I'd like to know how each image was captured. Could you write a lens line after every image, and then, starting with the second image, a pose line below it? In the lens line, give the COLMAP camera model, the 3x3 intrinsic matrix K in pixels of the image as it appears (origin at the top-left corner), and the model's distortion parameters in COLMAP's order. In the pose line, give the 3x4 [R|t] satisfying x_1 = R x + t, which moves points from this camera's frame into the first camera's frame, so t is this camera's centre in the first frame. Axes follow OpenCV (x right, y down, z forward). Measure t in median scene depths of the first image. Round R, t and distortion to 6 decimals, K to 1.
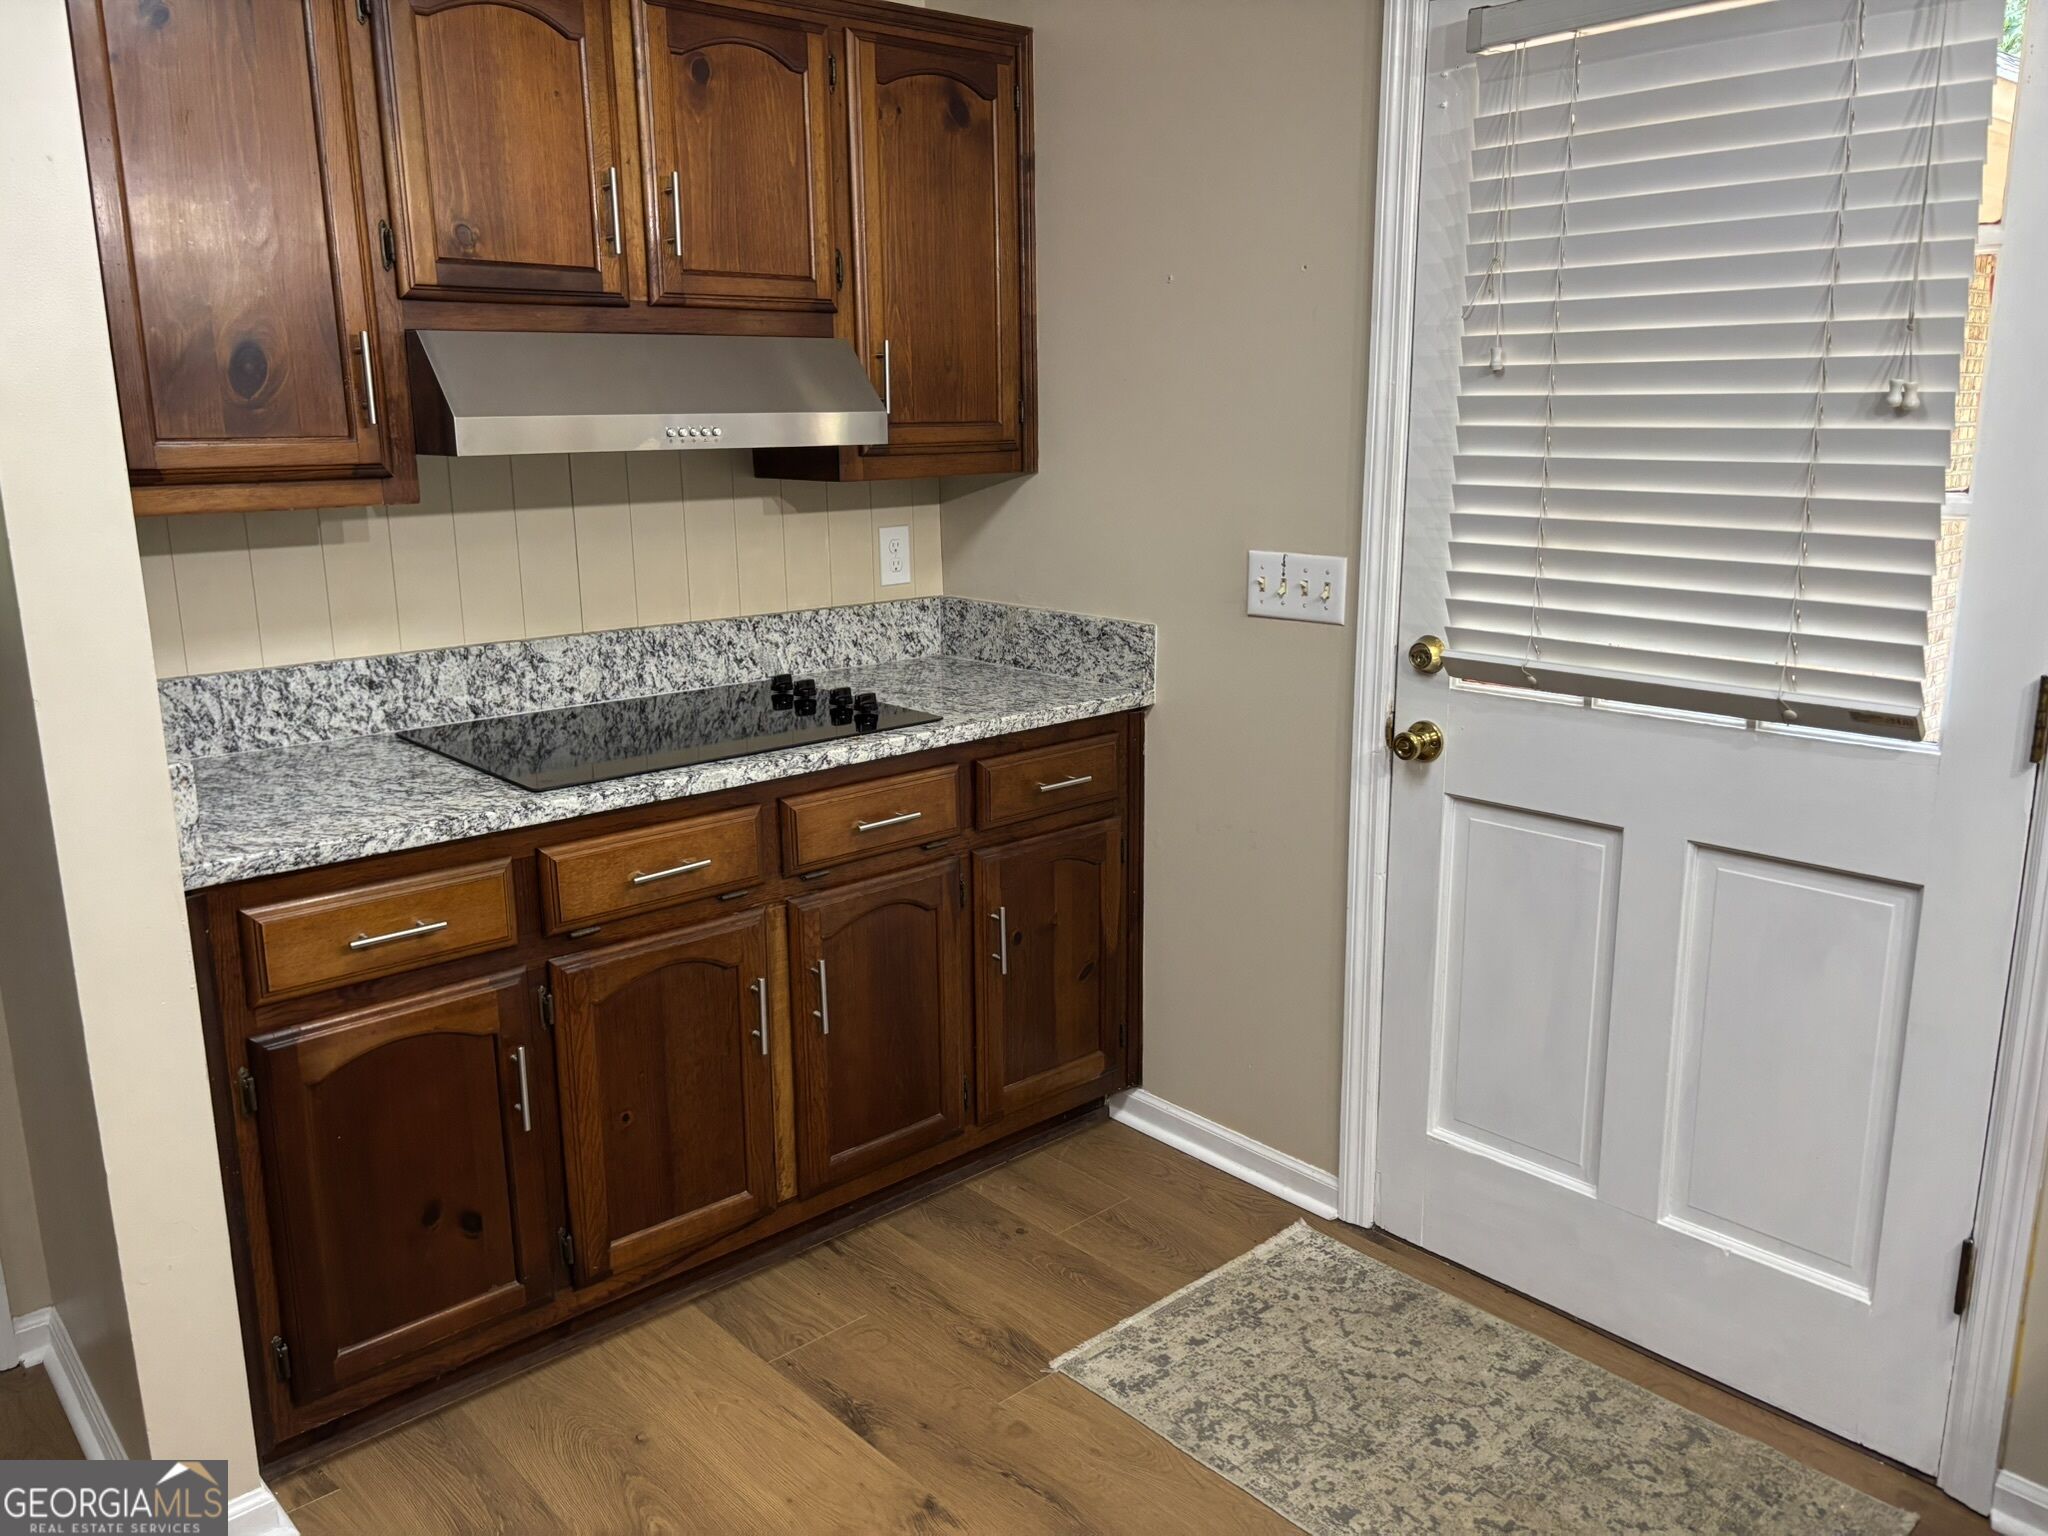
lens RADIAL K [[1575.6, 0, 976.0], [0, 1575.6, 770.1], [0, 0, 1]] dist [0.051876, -0.050043]
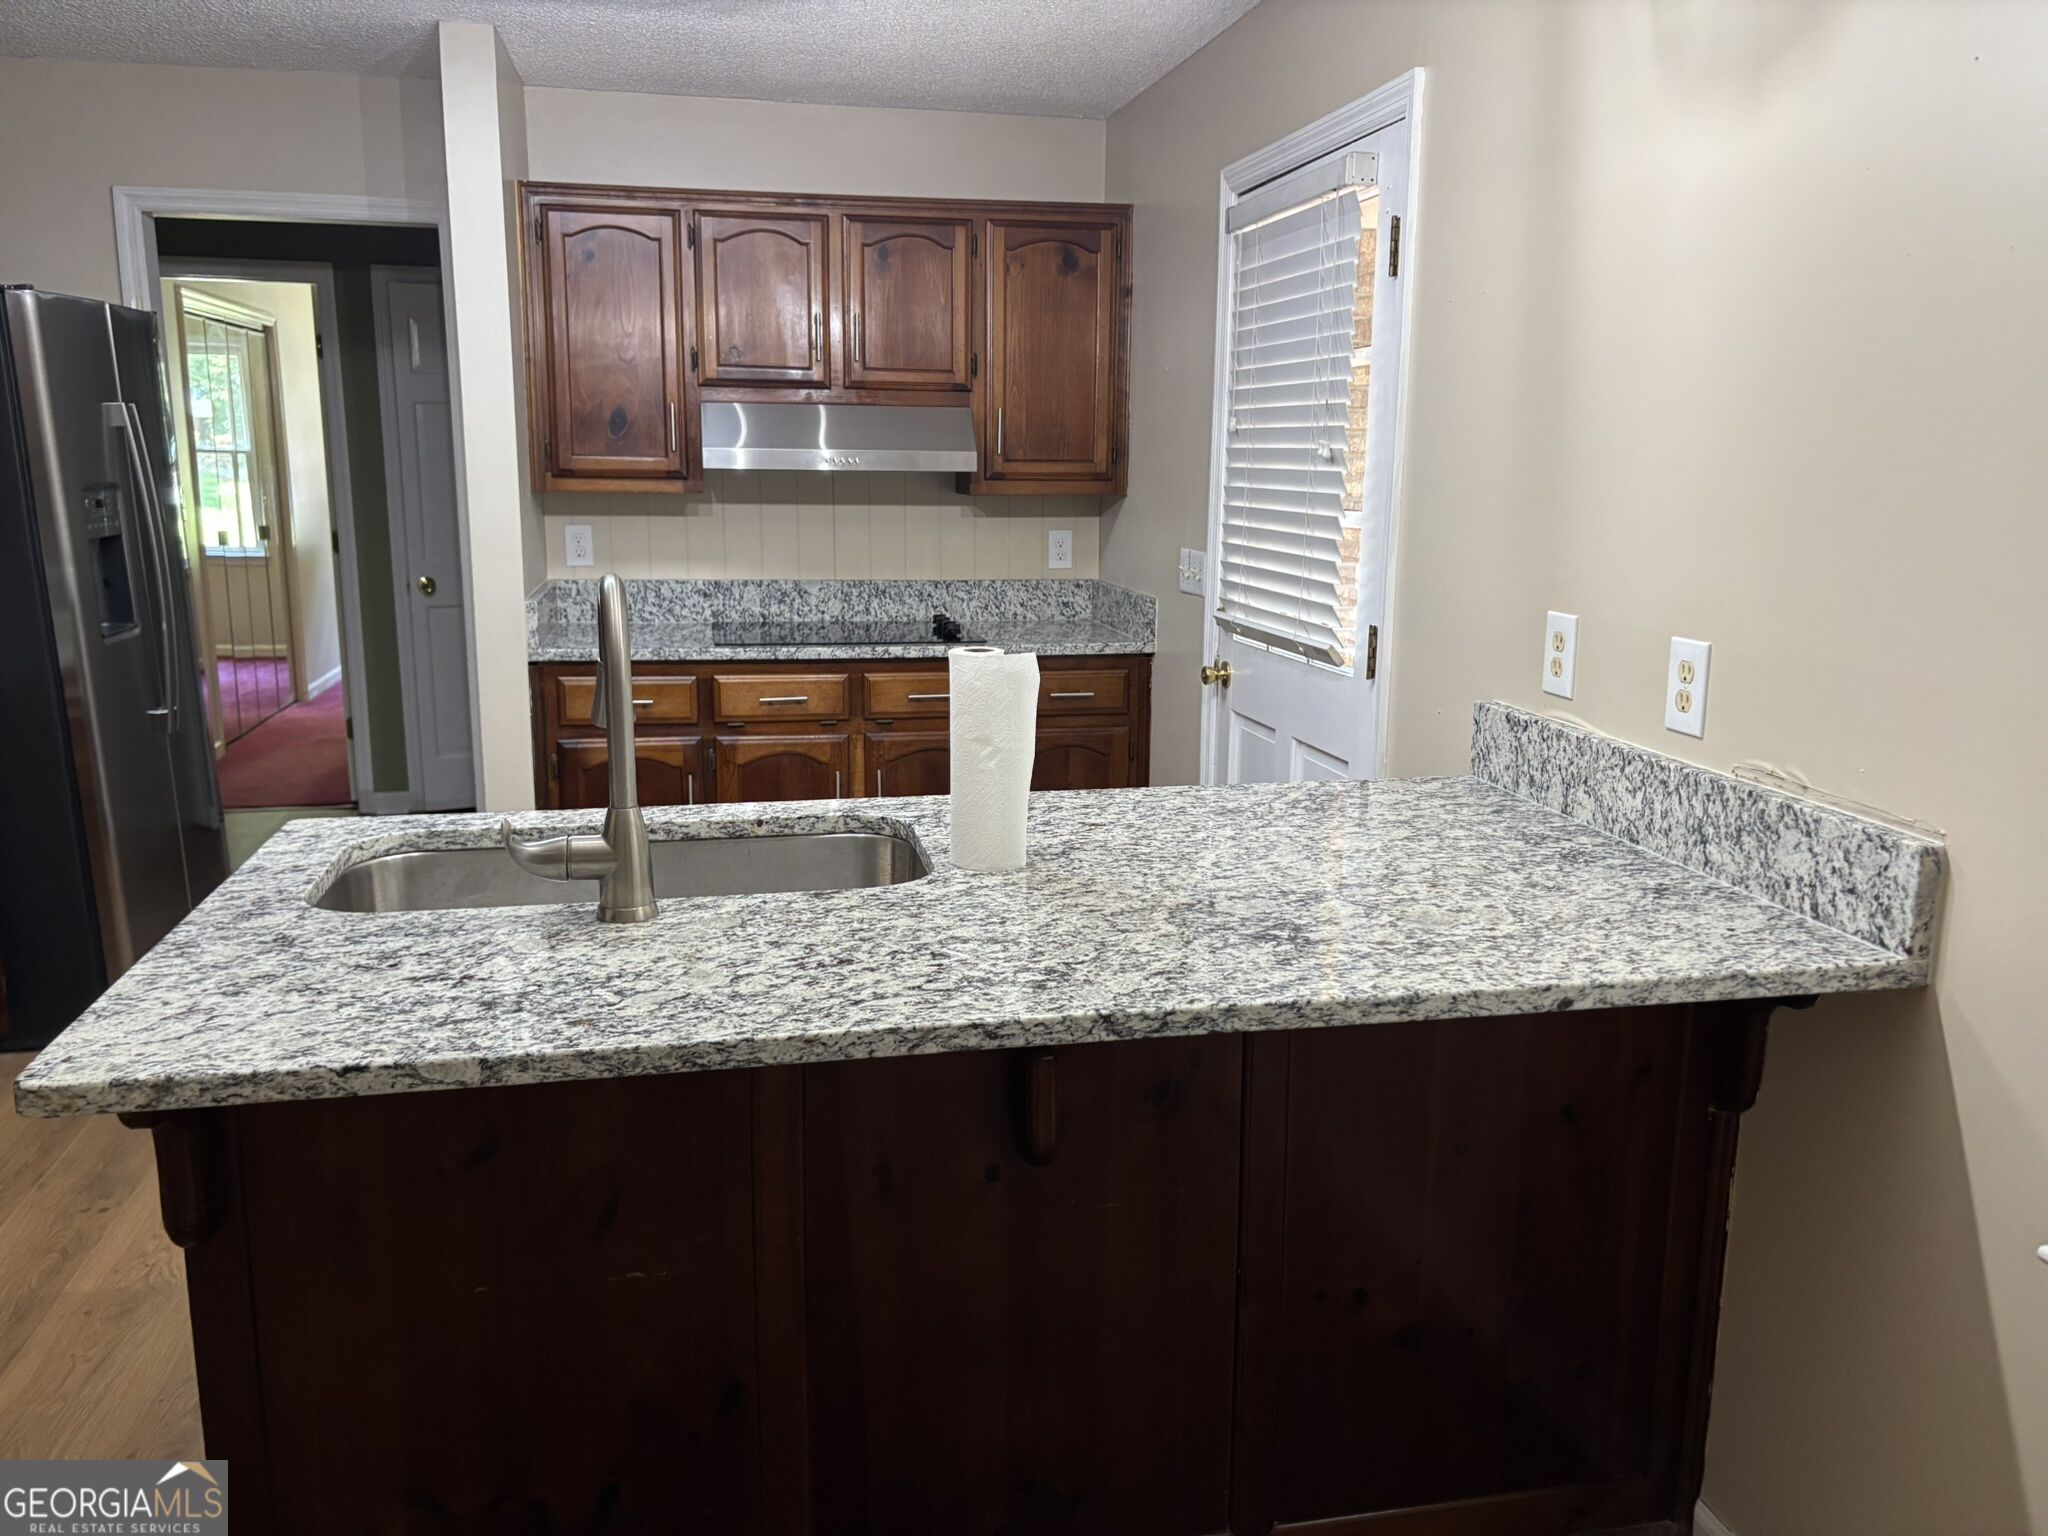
lens RADIAL K [[1572.3, 0, 1017.0], [0, 1572.3, 809.7], [0, 0, 1]] dist [0.146079, -0.441064]
pose [[0.862105, 0.128572, -0.490147, 0.851203], [-0.133591, 0.990723, 0.024911, 0.097605], [0.488803, 0.044003, 0.871284, -0.405465]]
